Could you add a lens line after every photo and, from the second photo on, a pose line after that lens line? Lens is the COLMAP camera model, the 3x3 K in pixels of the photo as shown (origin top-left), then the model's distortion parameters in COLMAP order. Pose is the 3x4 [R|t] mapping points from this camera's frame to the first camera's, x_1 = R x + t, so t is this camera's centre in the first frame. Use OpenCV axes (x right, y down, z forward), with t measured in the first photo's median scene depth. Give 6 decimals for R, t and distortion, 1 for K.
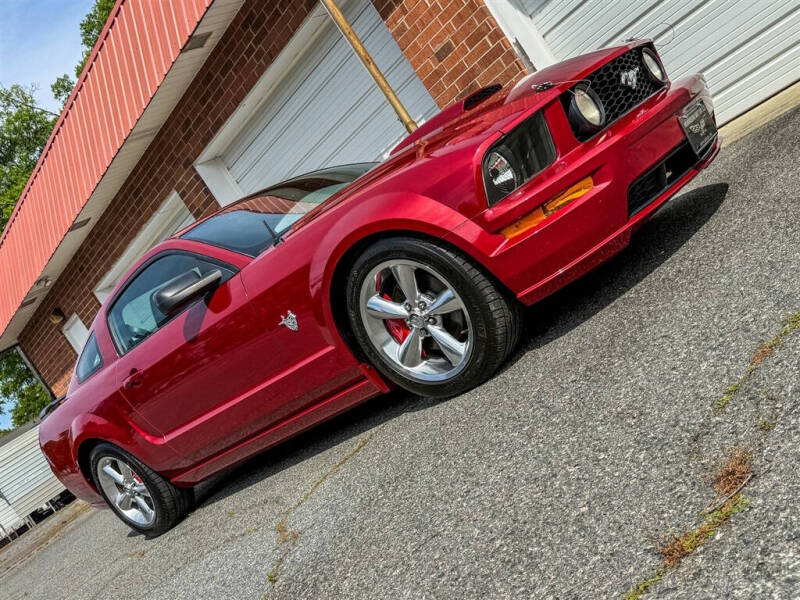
lens RADIAL K [[782.2, 0, 402.0], [0, 782.2, 305.7], [0, 0, 1]] dist [0.158511, -0.355373]
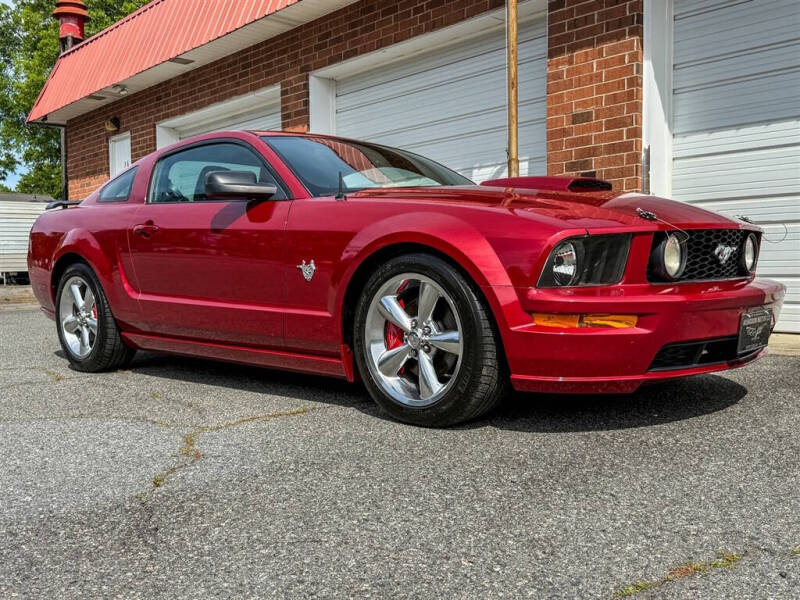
lens RADIAL K [[782.2, 0, 402.0], [0, 782.2, 305.7], [0, 0, 1]] dist [0.158511, -0.355373]
pose [[0.838663, 0.544651, -0.000251, -0.015678], [-0.544621, 0.838621, 0.010148, -0.017214], [0.005738, -0.008374, 0.999948, -0.006484]]
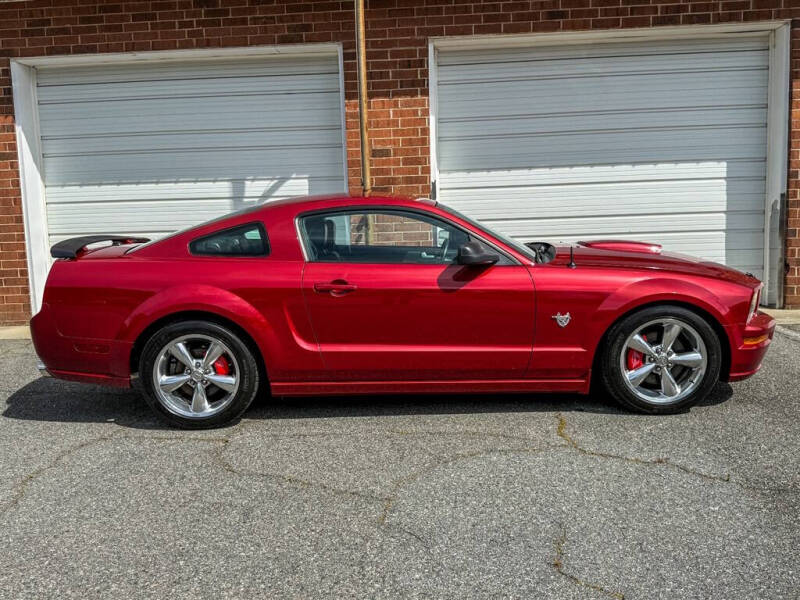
lens RADIAL K [[720.0, 0, 384.3], [0, 720.0, 314.3], [0, 0, 1]] dist [0.130071, -0.249829]
pose [[0.636562, 0.450460, 0.625999, -1.154559], [-0.356338, 0.891647, -0.279265, 0.484789], [-0.683968, -0.045298, 0.728105, 0.288333]]
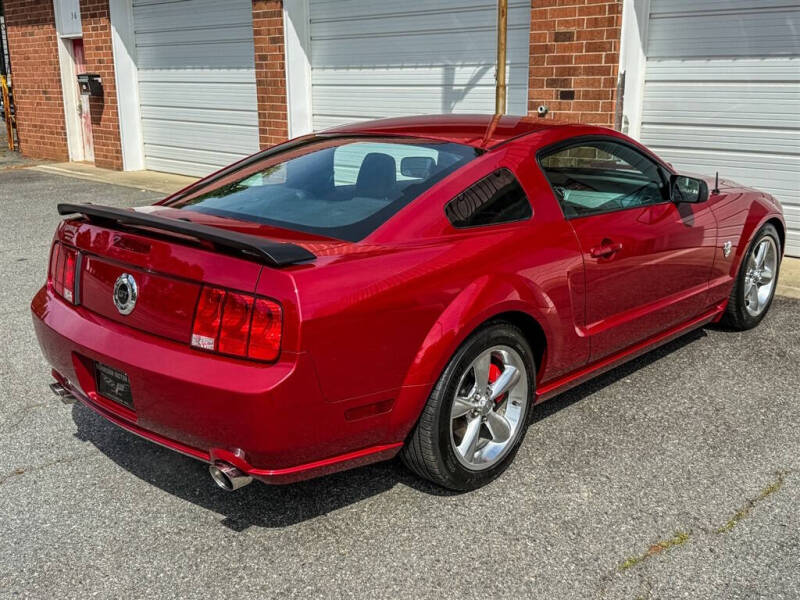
lens RADIAL K [[820.0, 0, 400.0], [0, 820.0, 300.0], [0, 0, 1]] dist [0.161280, -0.342140]
pose [[0.834908, 0.521206, 0.176840, -0.296527], [-0.546357, 0.823669, 0.151868, -0.168741], [-0.066503, -0.223413, 0.972453, -0.298211]]
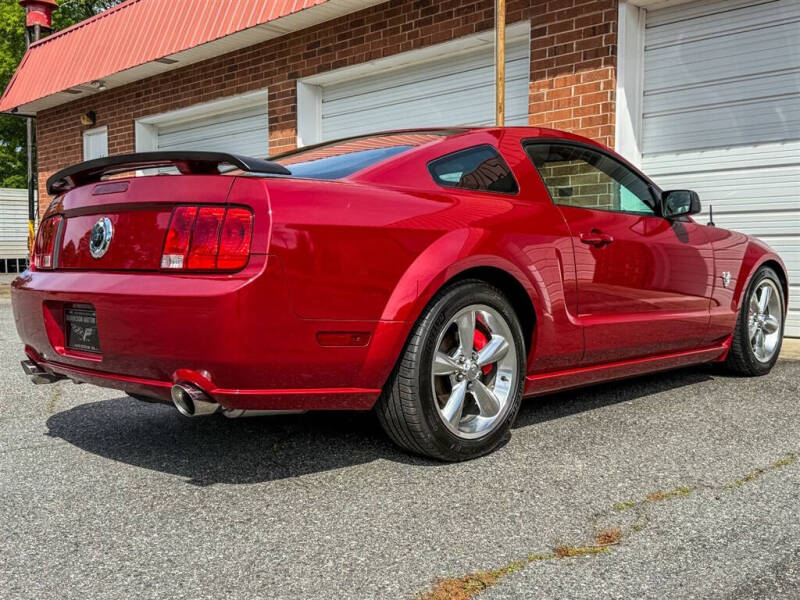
lens RADIAL K [[817.5, 0, 396.8], [0, 817.5, 309.2], [0, 0, 1]] dist [0.179060, -0.405669]
pose [[0.833943, 0.549677, 0.048934, -0.127973], [-0.550169, 0.835044, -0.003993, 0.018347], [-0.043057, -0.023592, 0.998794, -0.301091]]
